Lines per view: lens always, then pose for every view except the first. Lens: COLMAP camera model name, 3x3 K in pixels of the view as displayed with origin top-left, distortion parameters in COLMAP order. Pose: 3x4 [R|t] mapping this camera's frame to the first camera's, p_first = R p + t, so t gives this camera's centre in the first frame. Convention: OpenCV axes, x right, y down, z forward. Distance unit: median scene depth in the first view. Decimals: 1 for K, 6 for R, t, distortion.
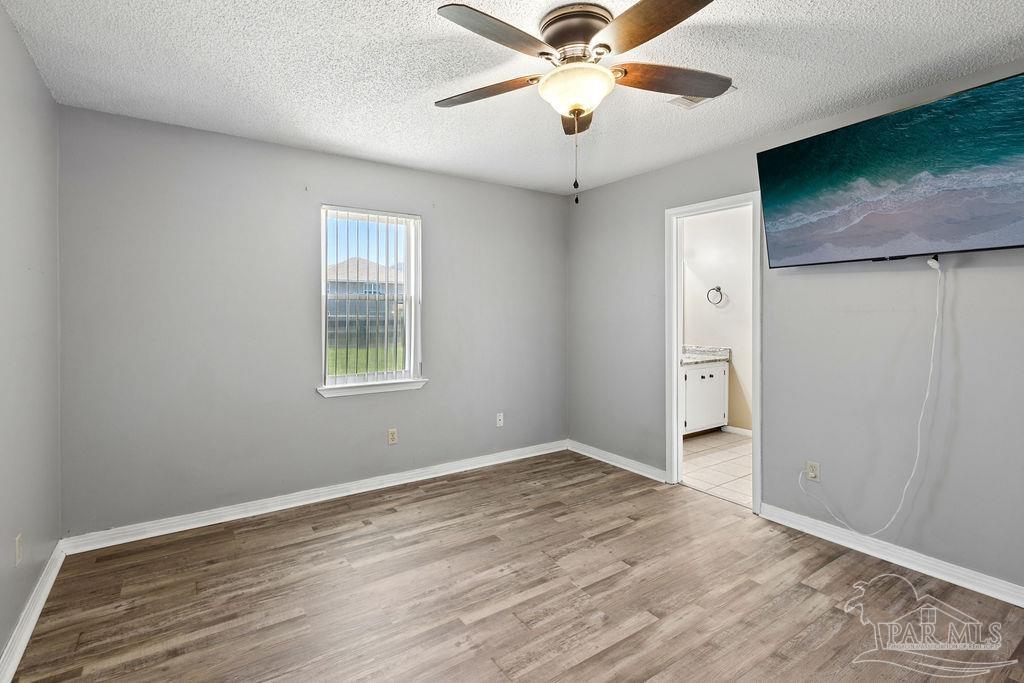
lens RADIAL K [[478.6, 0, 512.4], [0, 478.6, 311.3], [0, 0, 1]] dist [0.003831, -0.000944]
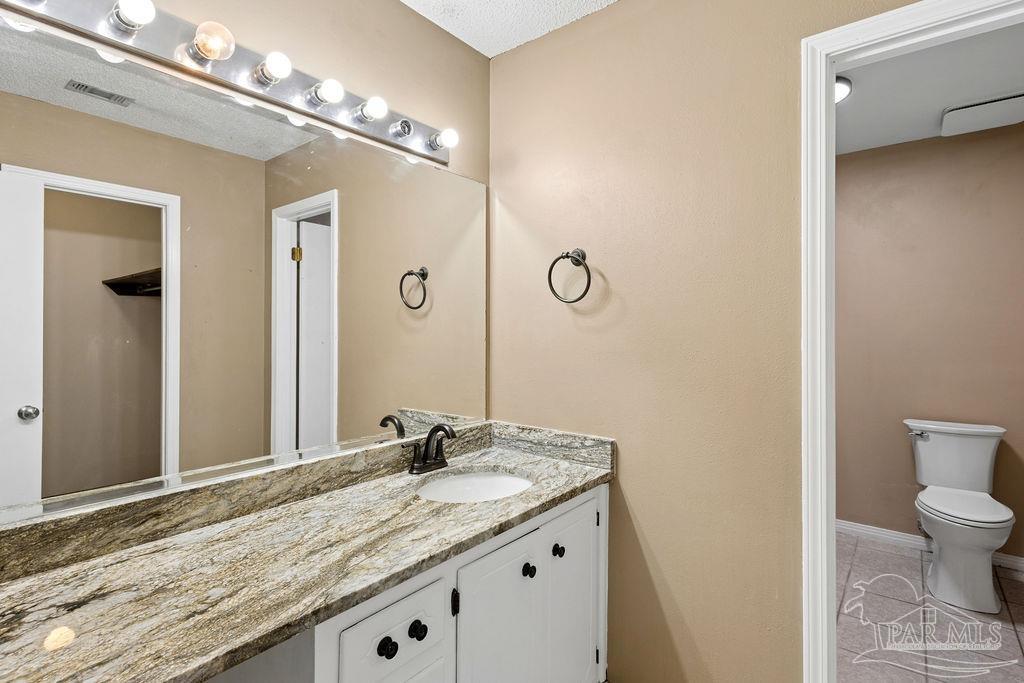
lens RADIAL K [[478.6, 0, 512.1], [0, 478.6, 336.0], [0, 0, 1]] dist [0.003831, -0.000944]
pose [[0.960087, 0.000770, 0.279701, 0.323568], [-0.001706, 0.999994, 0.003104, 0.007163], [-0.279697, -0.003457, 0.960082, 0.768355]]
